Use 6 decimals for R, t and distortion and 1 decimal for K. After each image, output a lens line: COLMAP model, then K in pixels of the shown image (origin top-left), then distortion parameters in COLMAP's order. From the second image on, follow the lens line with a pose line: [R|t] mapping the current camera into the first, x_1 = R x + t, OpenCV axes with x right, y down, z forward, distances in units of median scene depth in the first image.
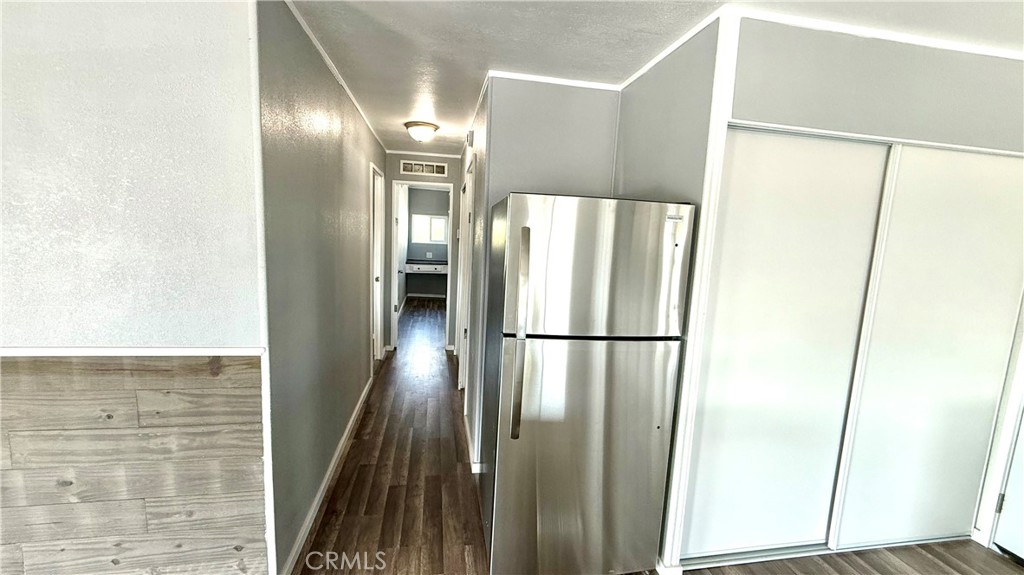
lens RADIAL K [[406.6, 0, 508.1], [0, 406.6, 286.9], [0, 0, 1]] dist [-0.000555, 0.000504]
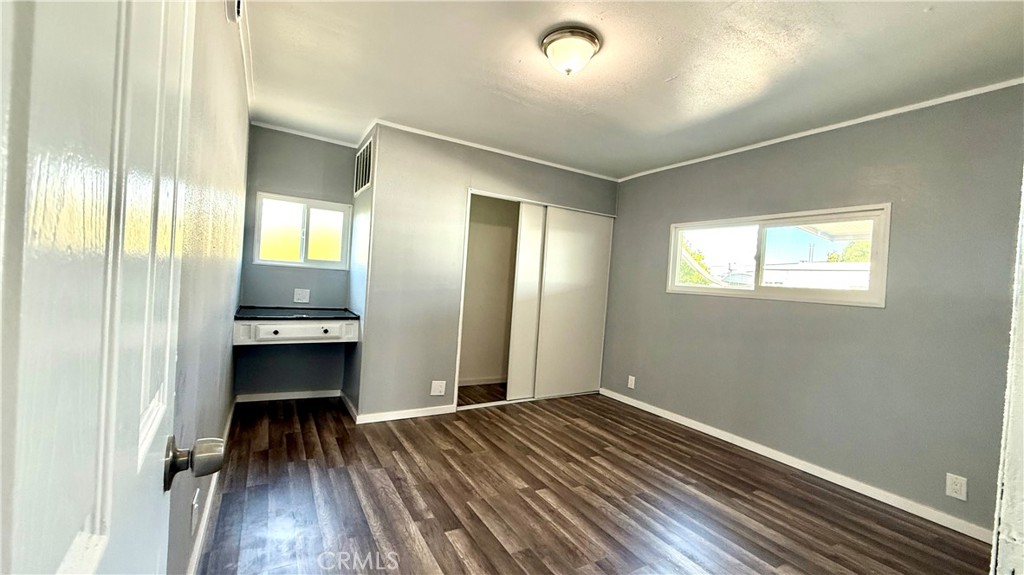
lens RADIAL K [[406.6, 0, 519.5], [0, 406.6, 288.0], [0, 0, 1]] dist [-0.000555, 0.000504]
pose [[0.933289, 0.006900, 0.359061, -0.144558], [0.026814, 0.995686, -0.088831, -0.045526], [-0.358125, 0.092533, 0.929077, 0.568382]]
